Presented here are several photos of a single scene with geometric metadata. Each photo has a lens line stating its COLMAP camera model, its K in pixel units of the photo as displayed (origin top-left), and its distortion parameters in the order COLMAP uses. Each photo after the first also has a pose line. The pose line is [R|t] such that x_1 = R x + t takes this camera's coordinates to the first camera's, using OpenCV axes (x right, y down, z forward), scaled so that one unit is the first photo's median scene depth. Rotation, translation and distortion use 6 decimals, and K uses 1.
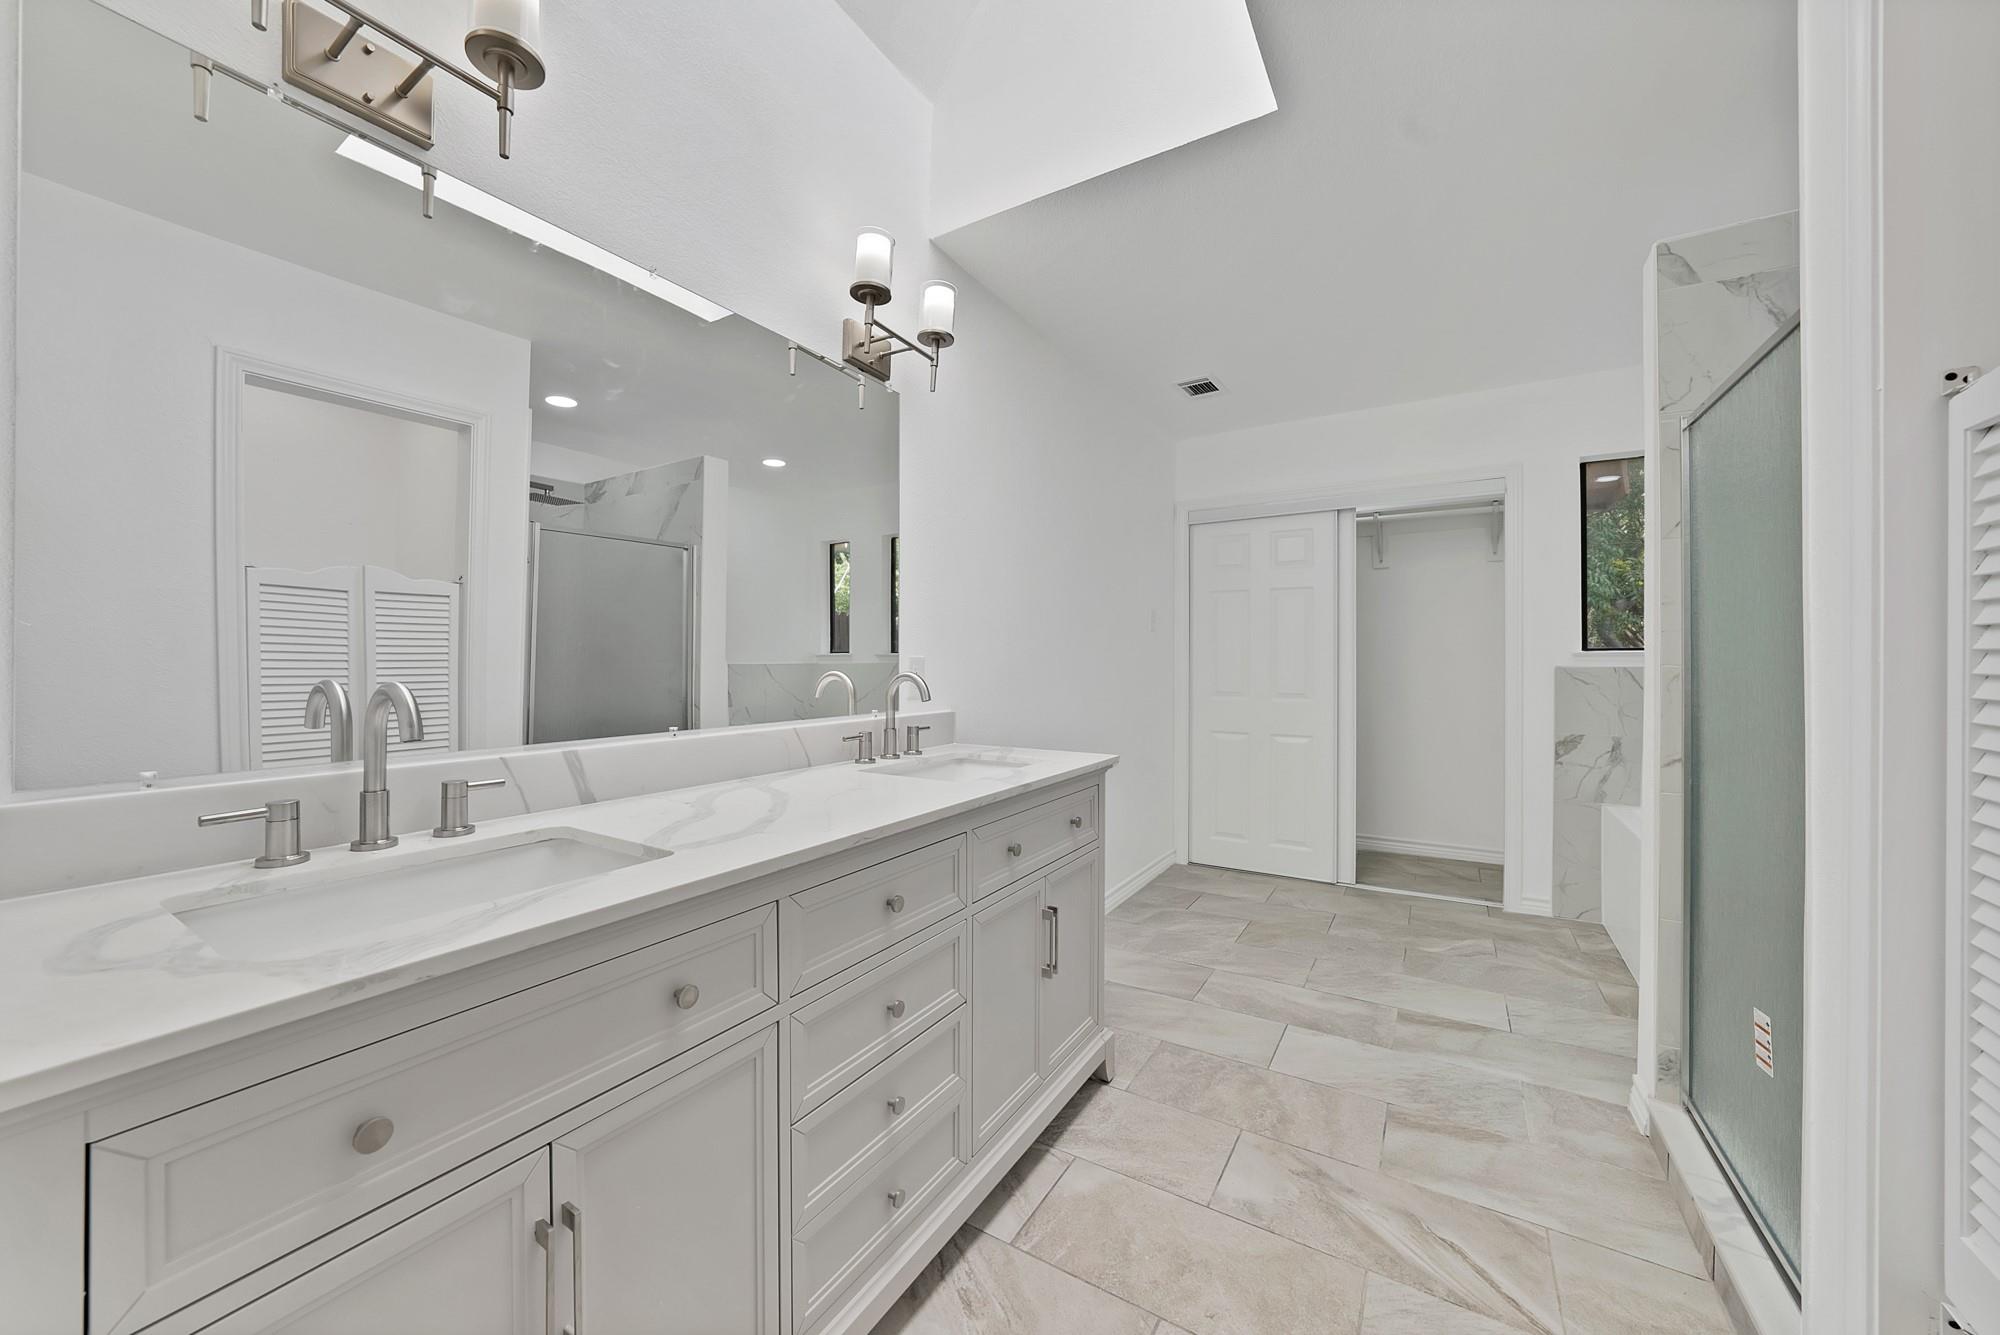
lens RADIAL K [[726.0, 0, 999.4], [0, 726.0, 660.3], [0, 0, 1]] dist [-0.014088, 0.002030]
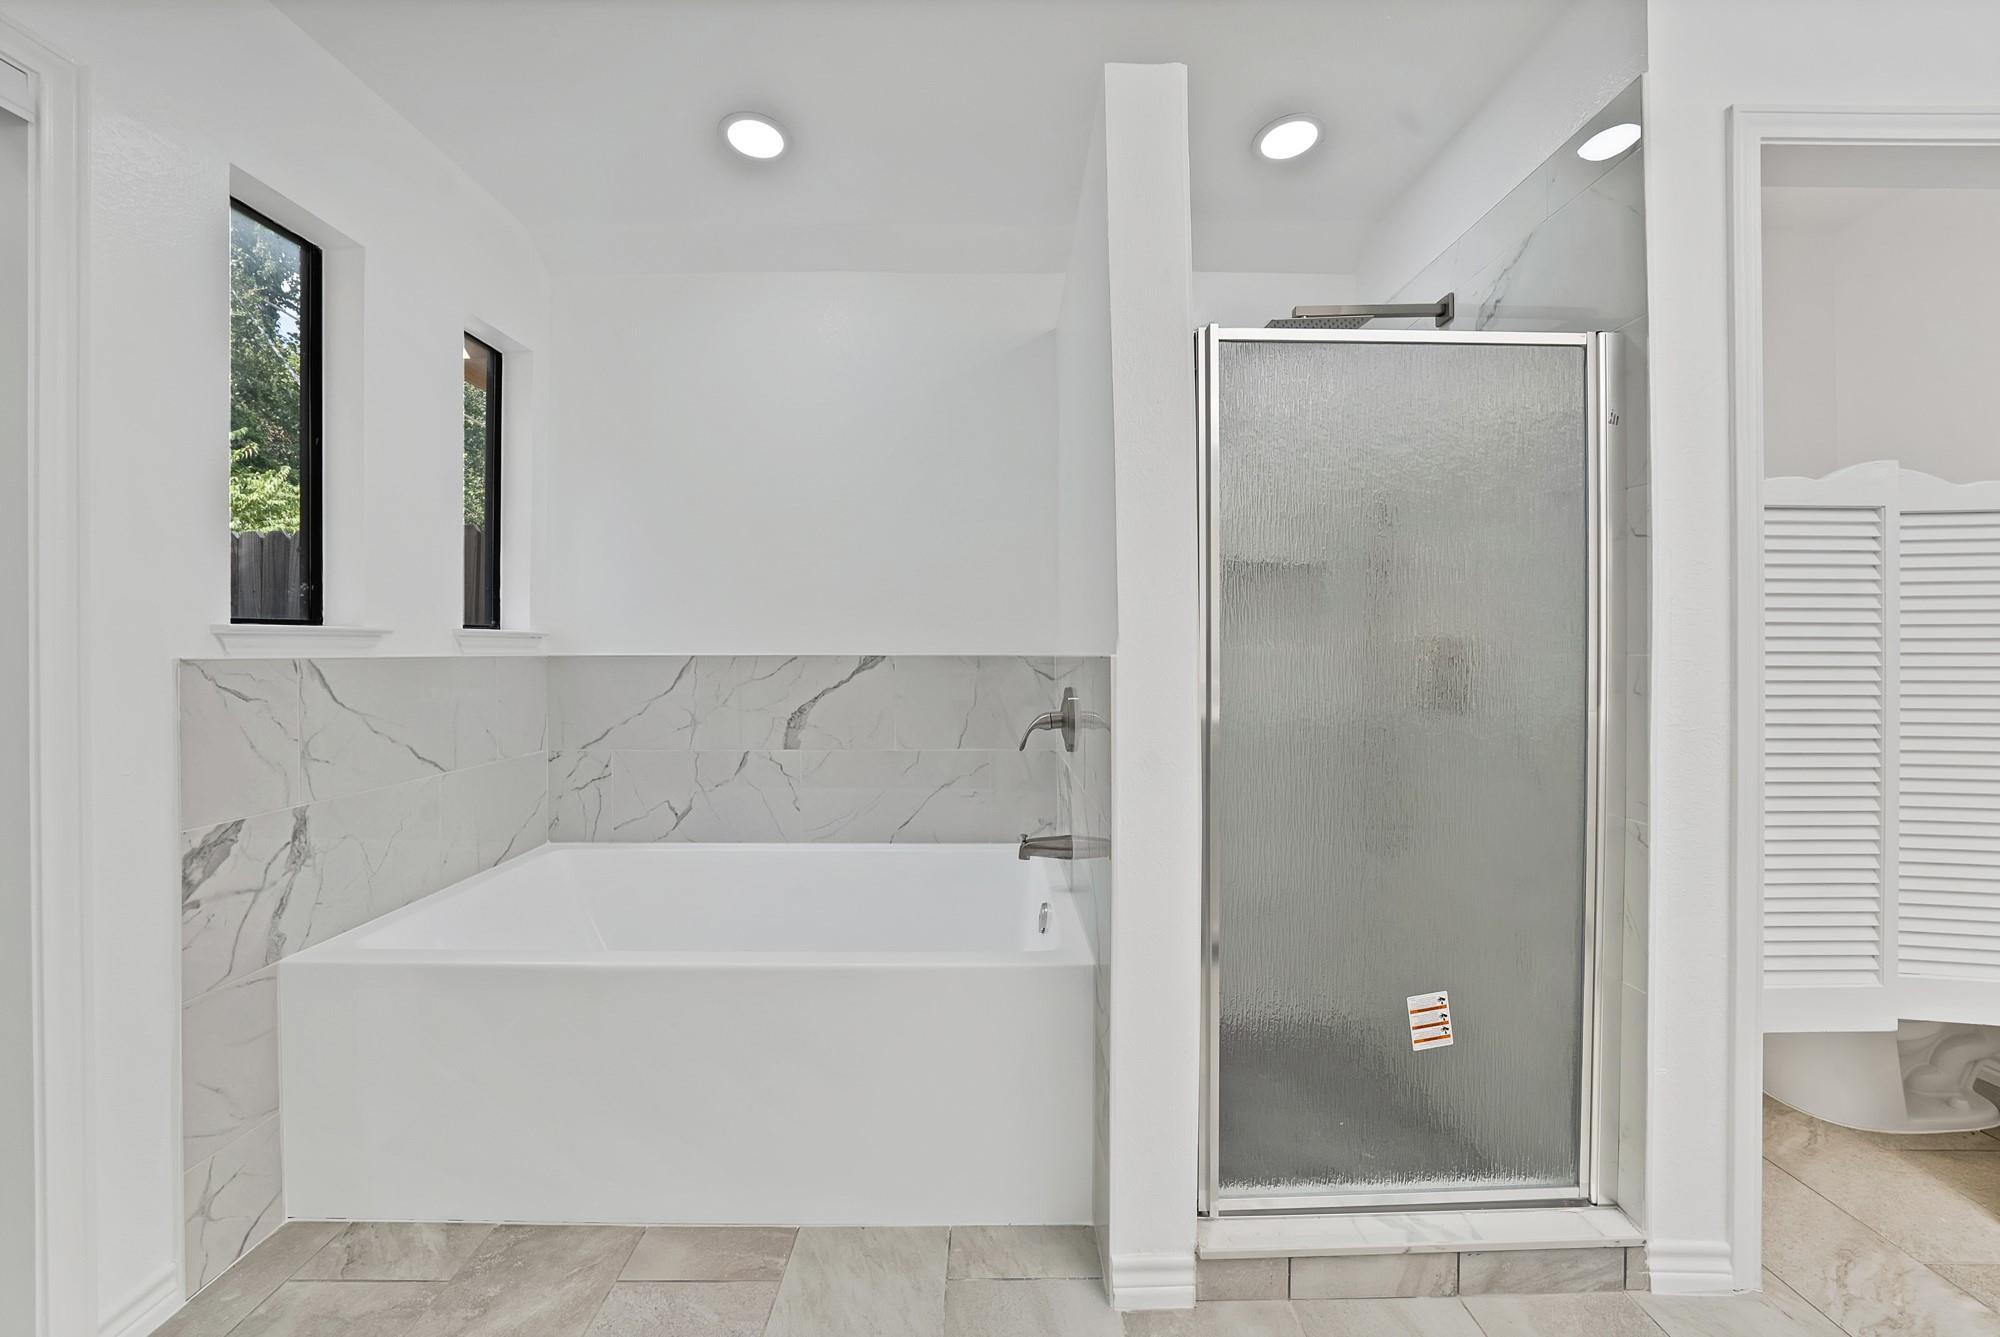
lens RADIAL K [[726.0, 0, 1000.2], [0, 726.0, 652.2], [0, 0, 1]] dist [-0.014088, 0.002030]
pose [[-0.523930, -0.012106, 0.851675, 0.217251], [-0.000654, 0.999904, 0.013811, -0.001796], [-0.851761, 0.006679, -0.523888, 0.841668]]
